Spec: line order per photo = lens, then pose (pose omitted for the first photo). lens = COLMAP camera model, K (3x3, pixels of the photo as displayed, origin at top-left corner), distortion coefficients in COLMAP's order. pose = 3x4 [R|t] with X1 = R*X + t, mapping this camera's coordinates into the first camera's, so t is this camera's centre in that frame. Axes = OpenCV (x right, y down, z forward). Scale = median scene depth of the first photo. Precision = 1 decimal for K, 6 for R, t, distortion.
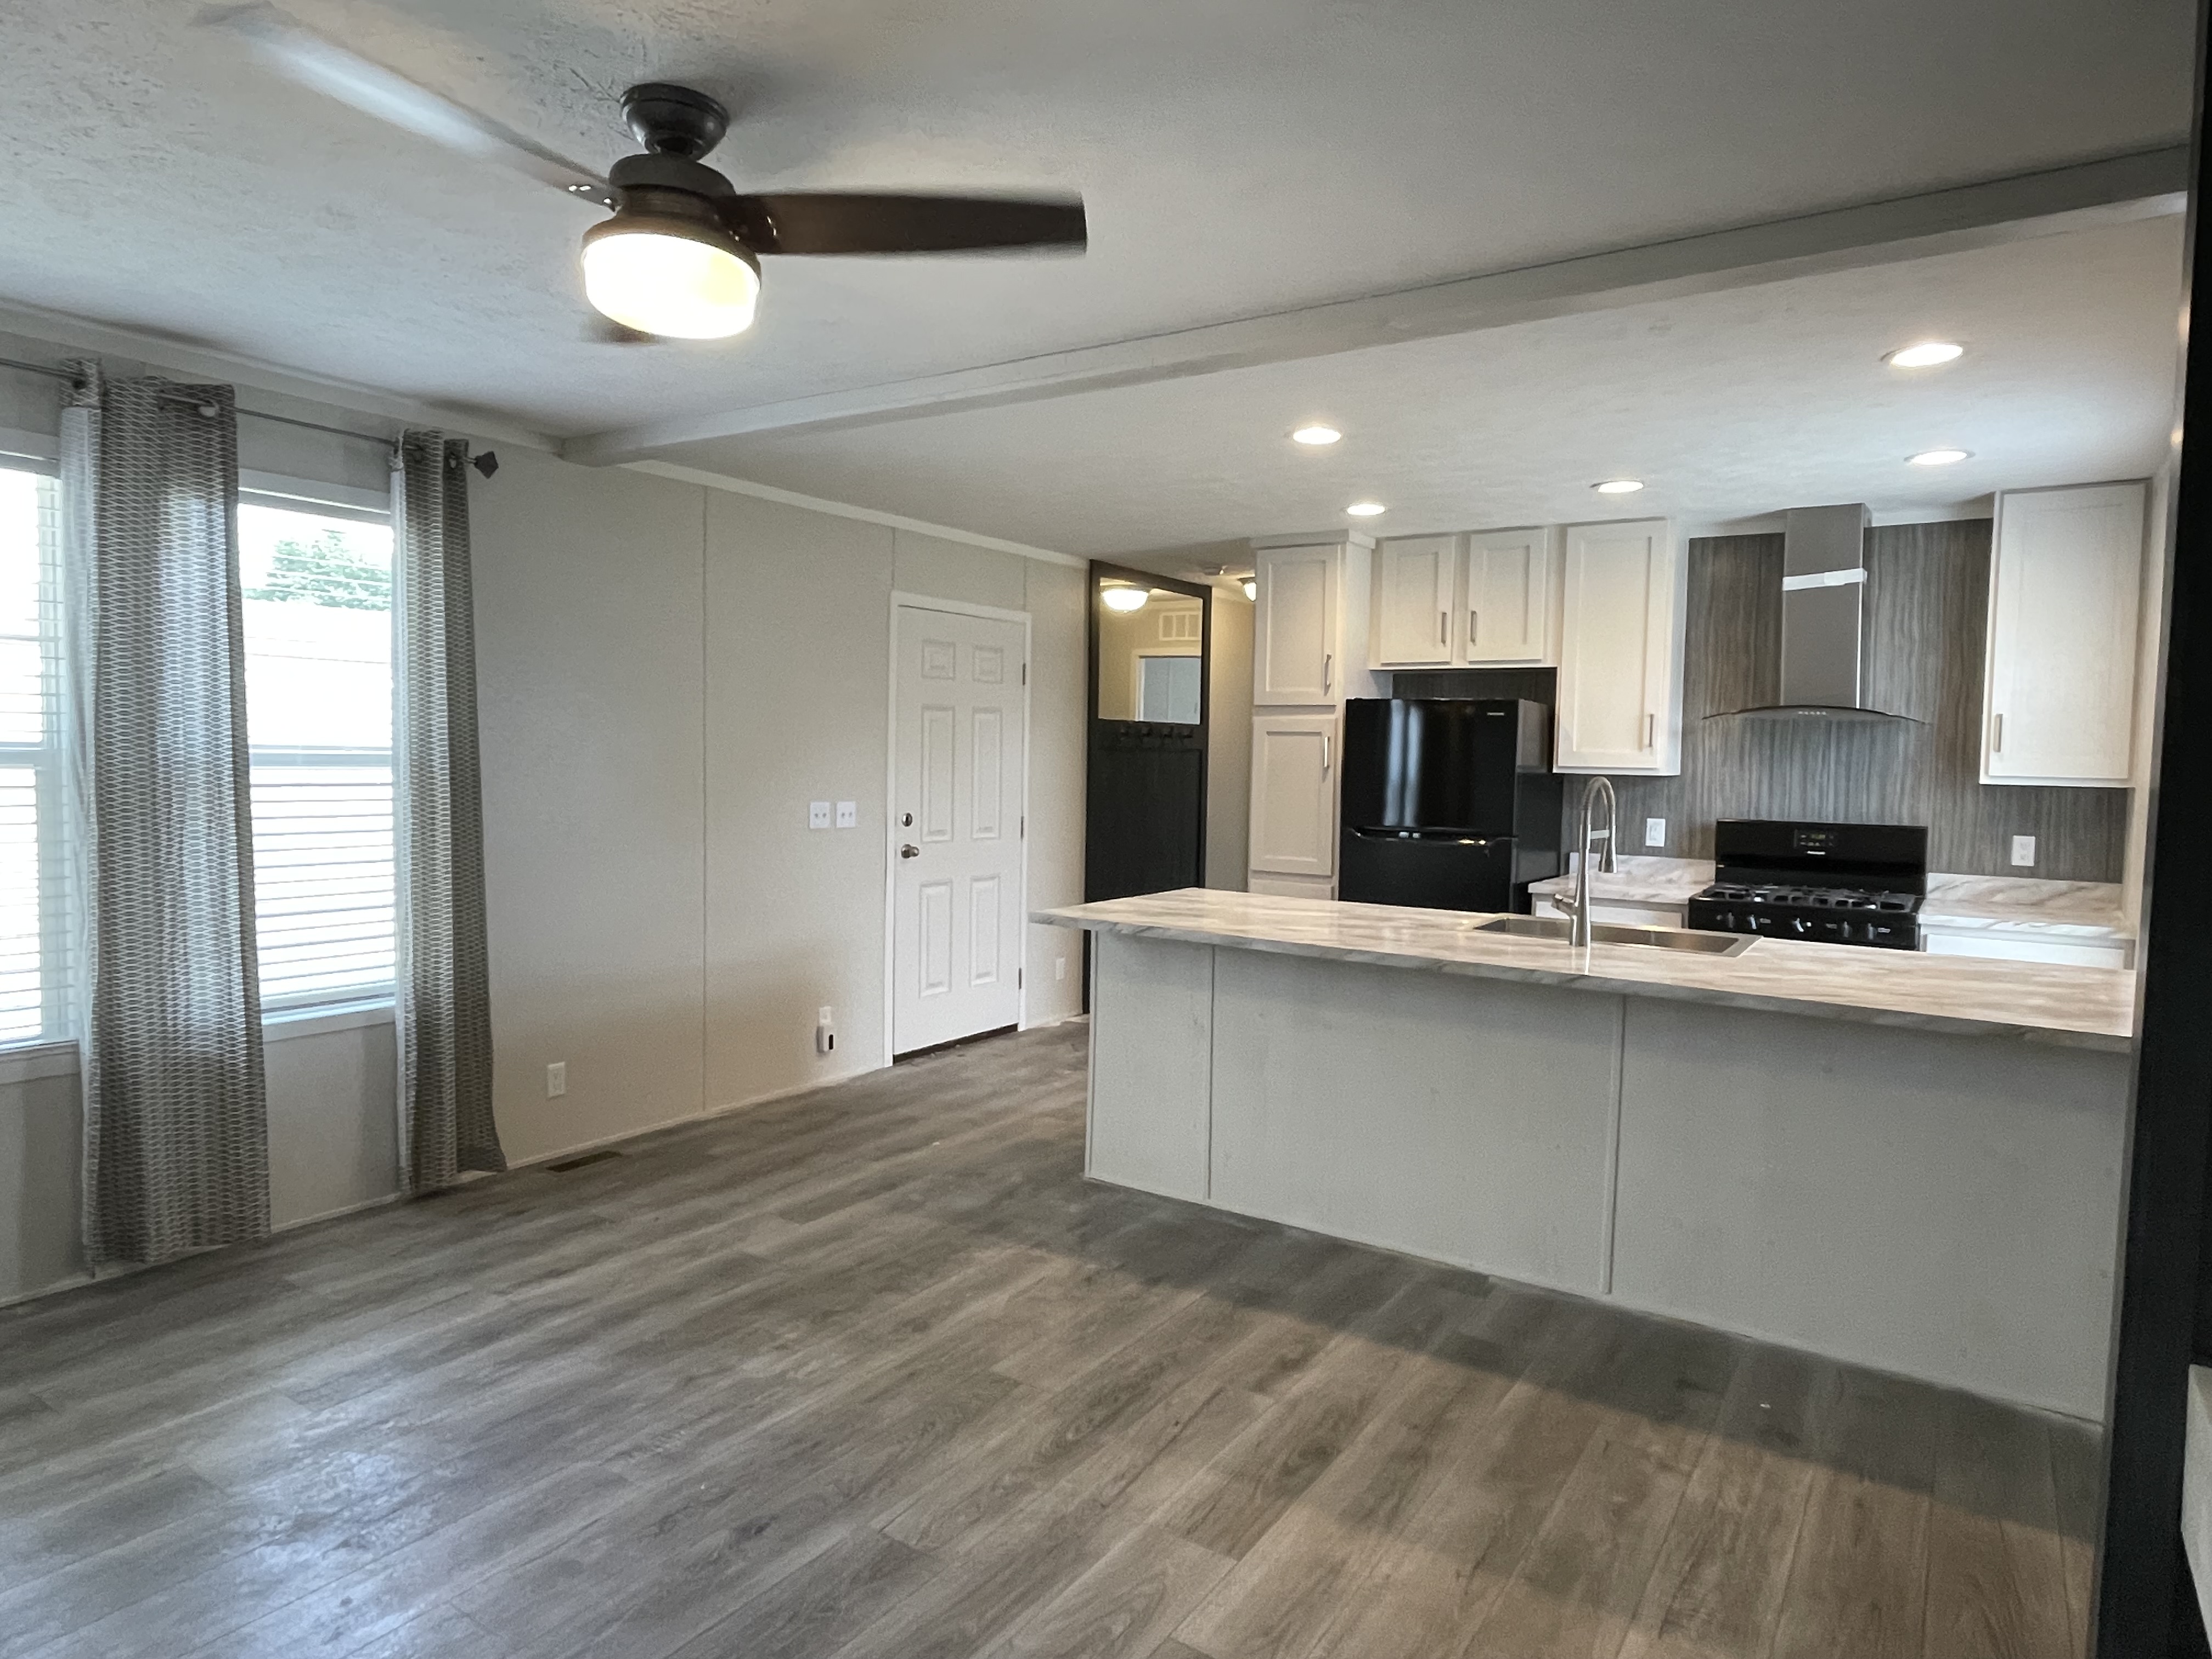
lens RADIAL K [[1298.3, 0, 1108.2], [0, 1298.3, 822.7], [0, 0, 1]] dist [-0.002981, -0.001087]
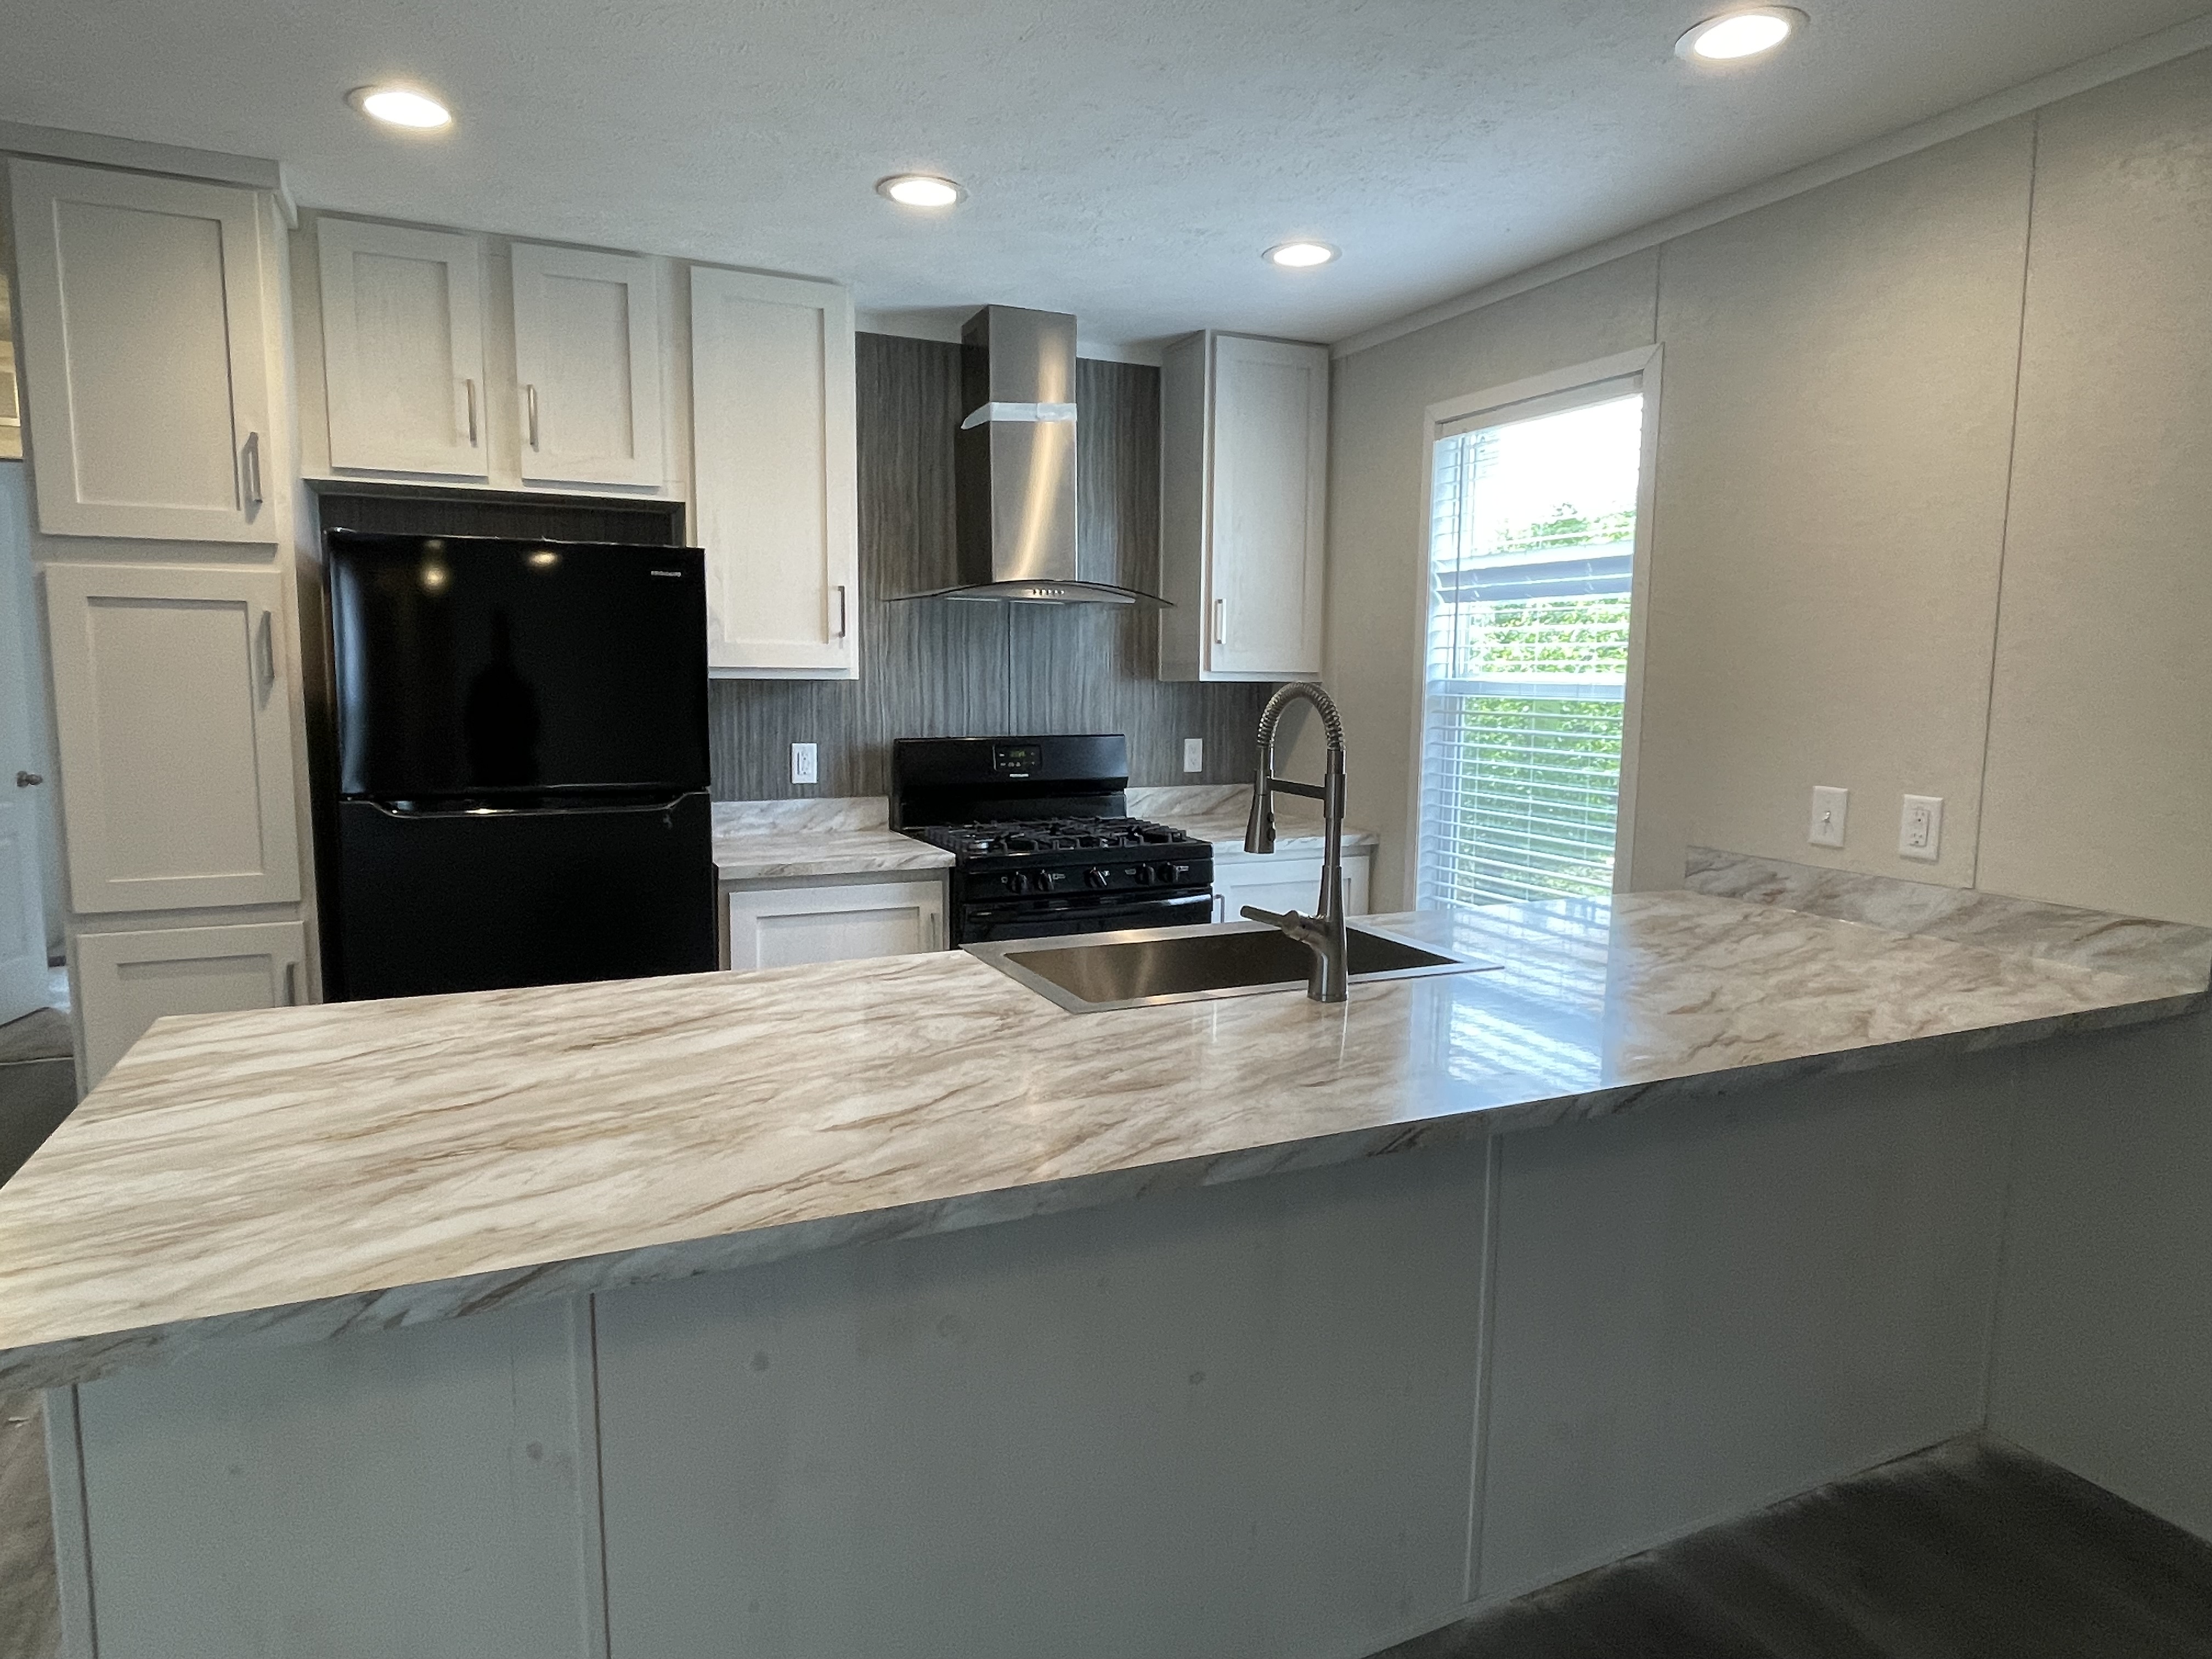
lens RADIAL K [[1298.3, 0, 1108.2], [0, 1298.3, 822.7], [0, 0, 1]] dist [-0.002981, -0.001087]
pose [[0.523472, -0.114391, 0.844329, -0.109517], [0.049877, 0.993361, 0.103660, -0.034945], [-0.850582, -0.012150, 0.525702, 0.725320]]
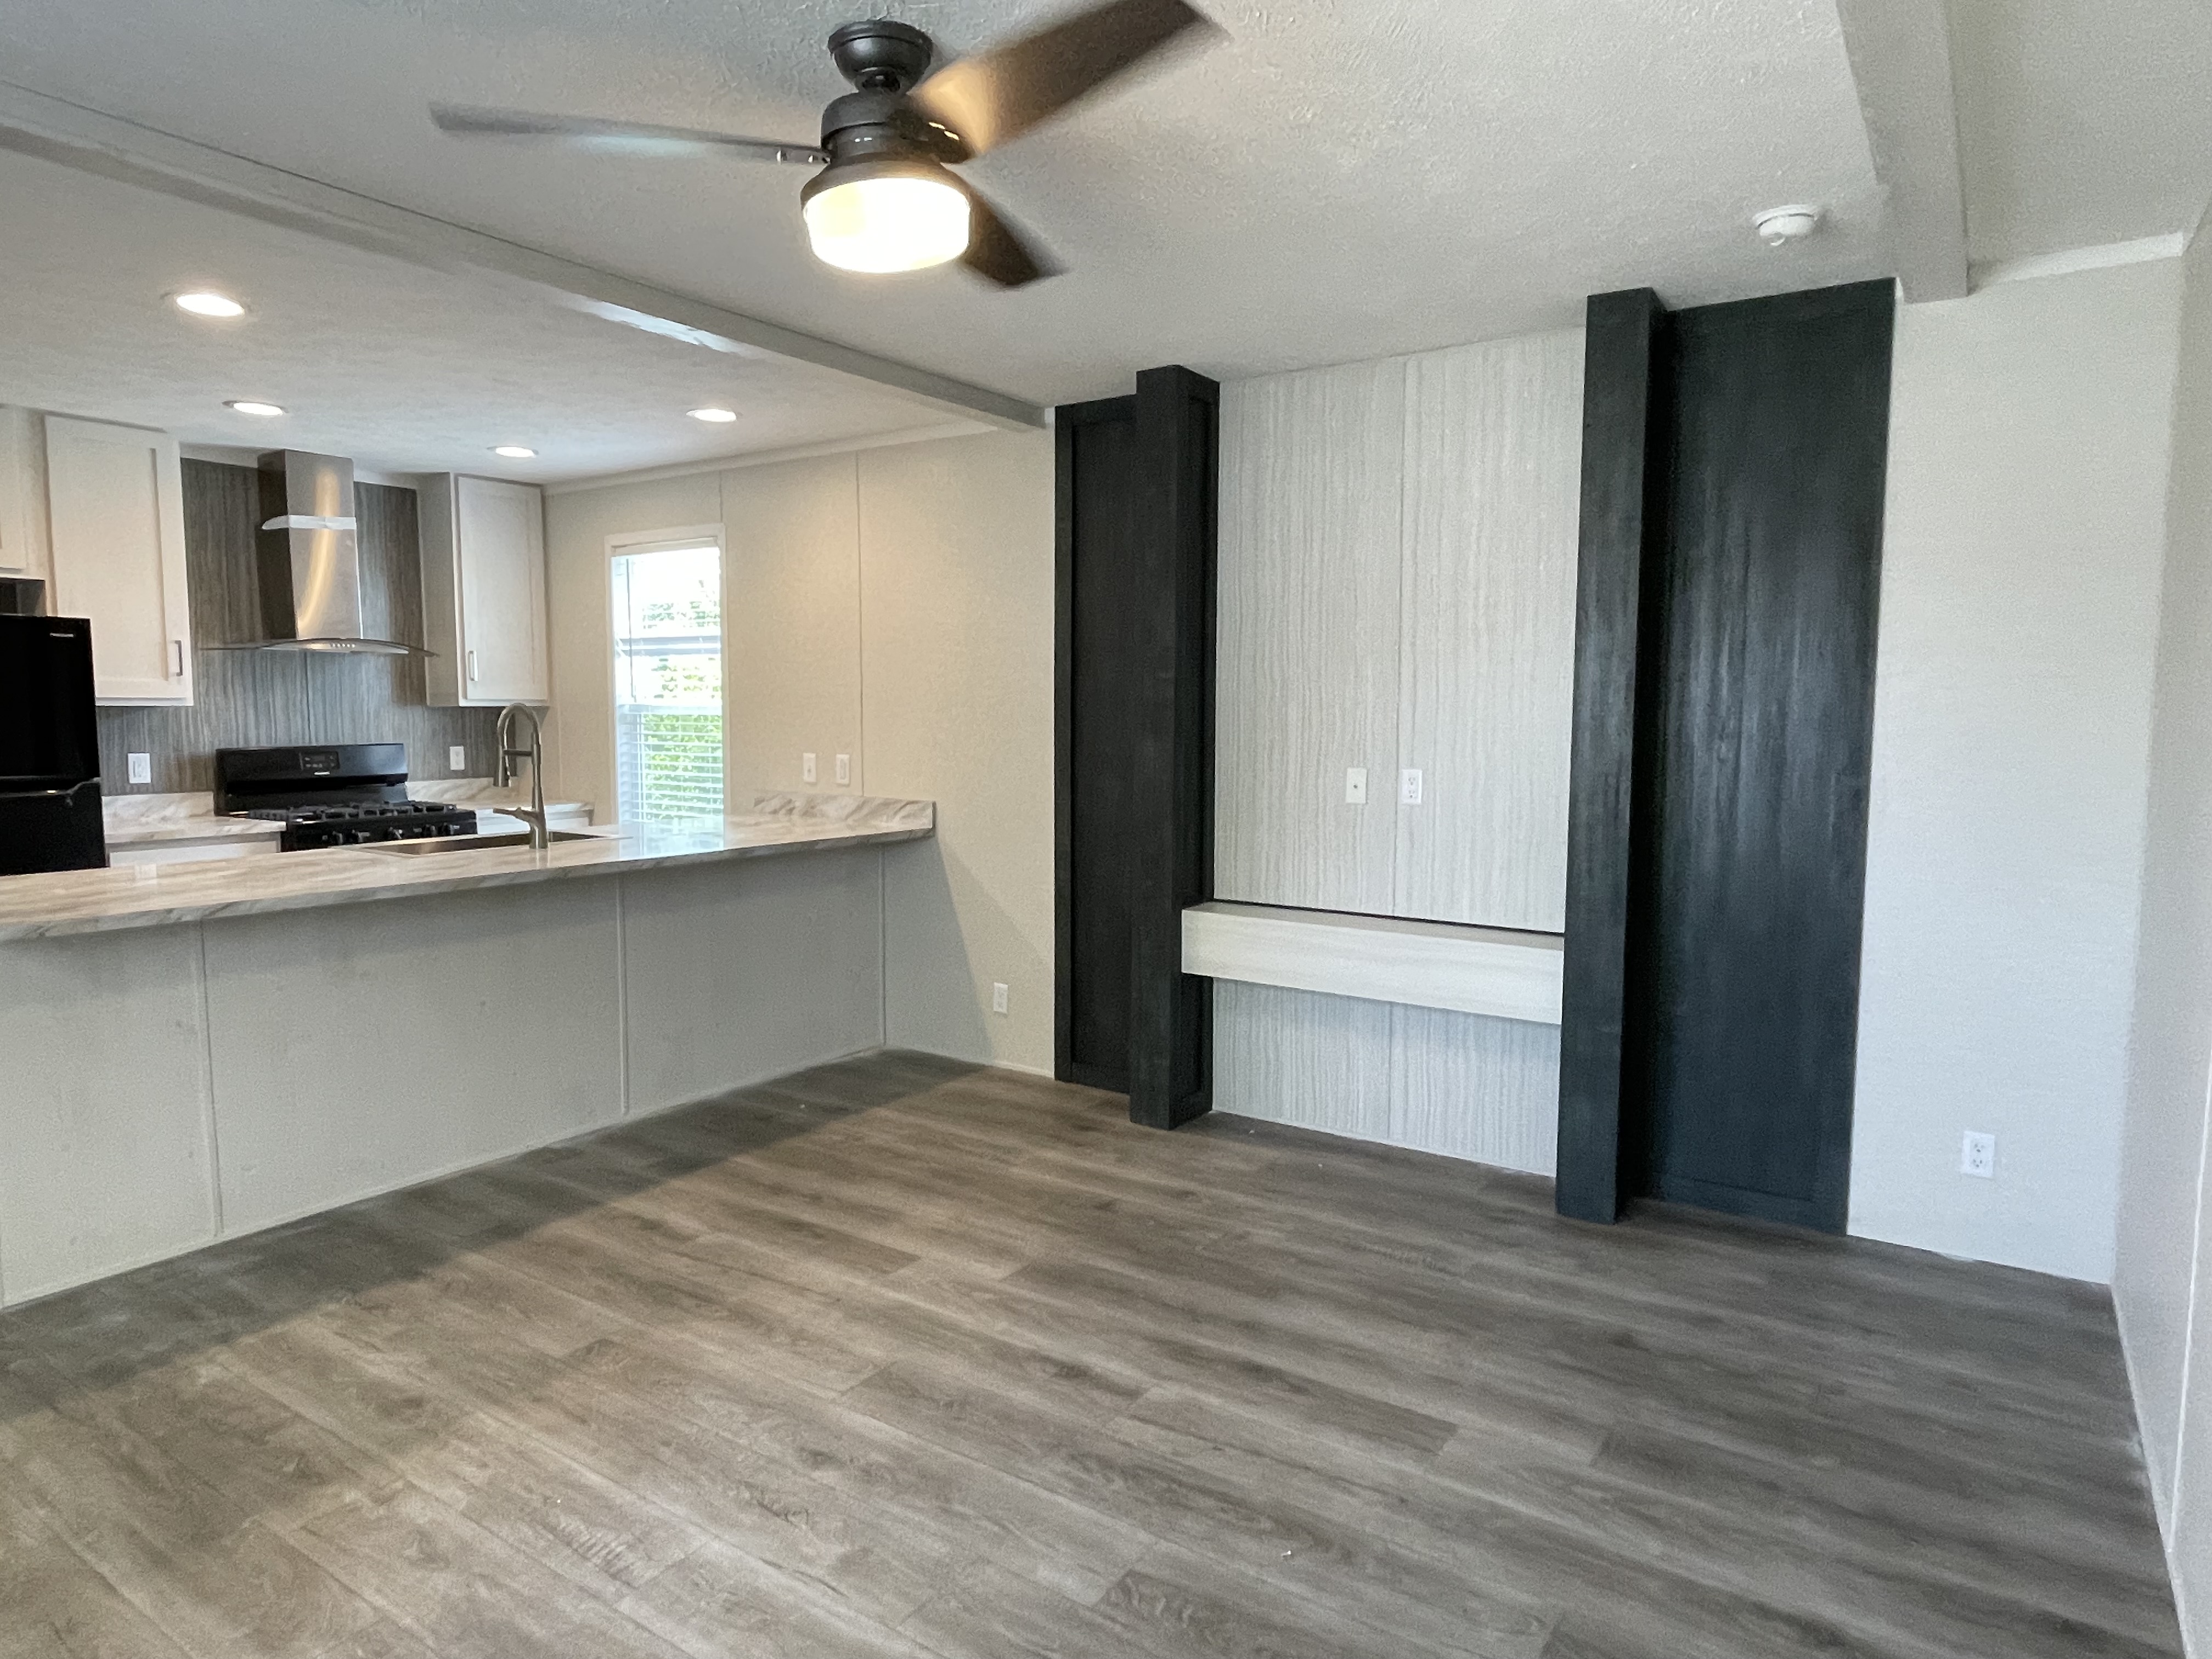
lens RADIAL K [[1298.3, 0, 1108.2], [0, 1298.3, 822.7], [0, 0, 1]] dist [-0.002981, -0.001087]
pose [[0.012035, -0.110982, 0.993750, -0.711875], [0.053569, 0.992466, 0.110190, -0.027224], [-0.998492, 0.051908, 0.017890, 0.424366]]
